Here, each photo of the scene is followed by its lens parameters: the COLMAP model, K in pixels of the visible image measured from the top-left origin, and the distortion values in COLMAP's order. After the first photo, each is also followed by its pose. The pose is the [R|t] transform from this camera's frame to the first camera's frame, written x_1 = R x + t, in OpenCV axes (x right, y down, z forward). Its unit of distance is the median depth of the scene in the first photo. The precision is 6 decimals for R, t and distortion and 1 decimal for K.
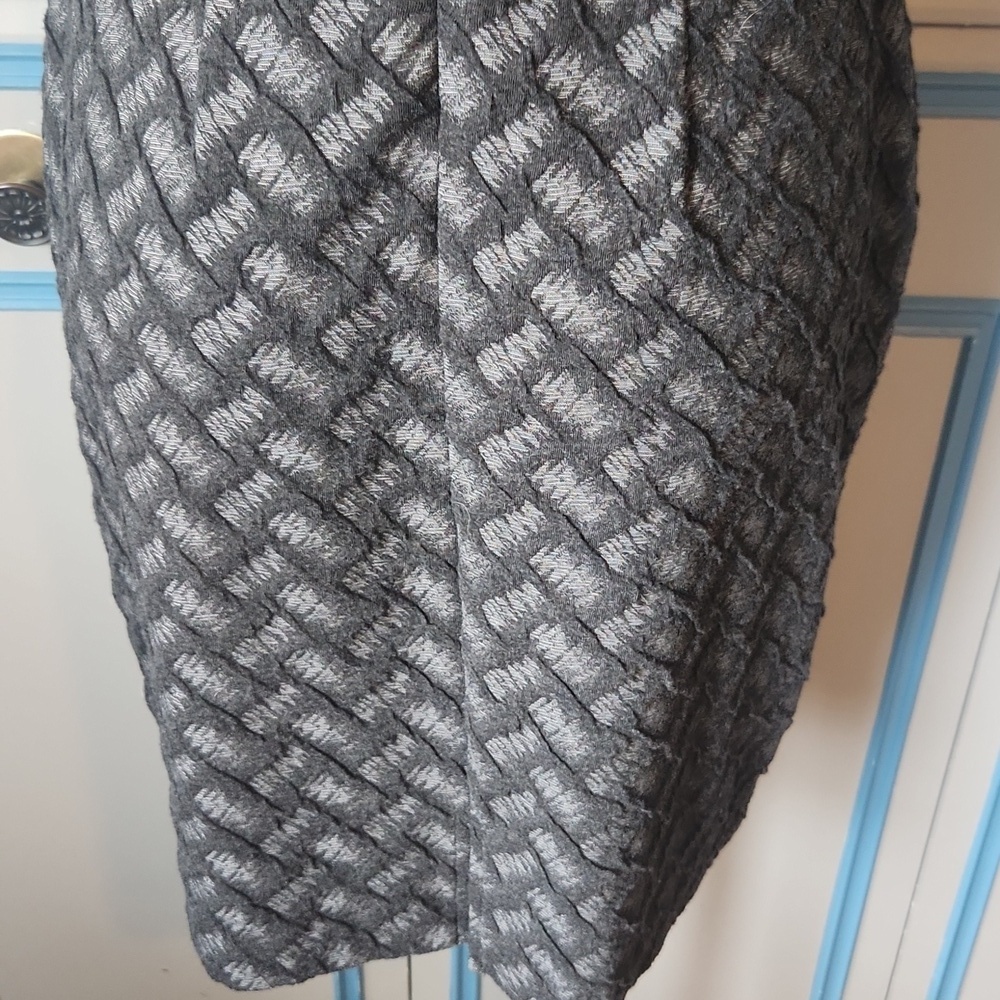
lens RADIAL K [[1474.1, 0, 520.0], [0, 1474.1, 524.5], [0, 0, 1]] dist [0.050918, 0.000000]
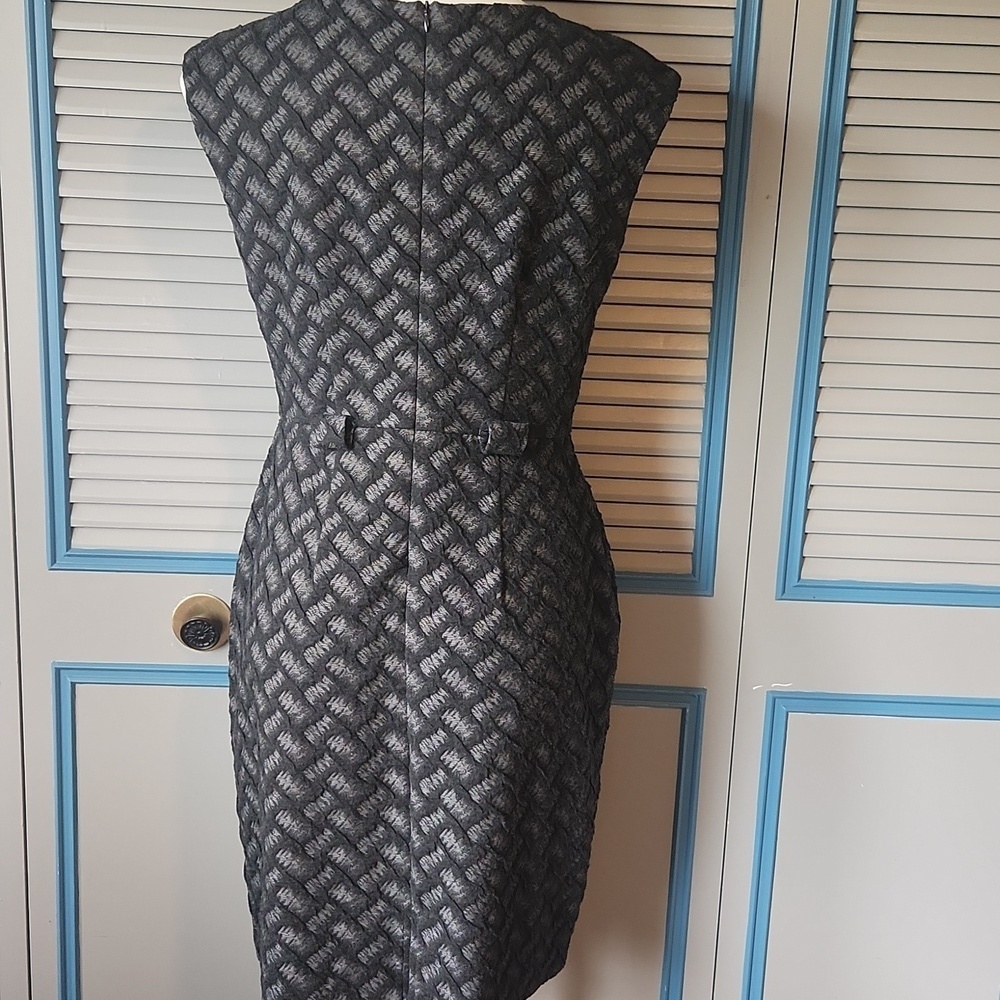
lens RADIAL K [[1474.1, 0, 494.5], [0, 1474.1, 525.8], [0, 0, 1]] dist [0.050918, 0.000000]
pose [[0.999831, 0.017143, -0.006589, 0.104610], [-0.018364, 0.930062, -0.366943, 0.557515], [-0.000163, 0.367002, 0.930220, -1.331995]]
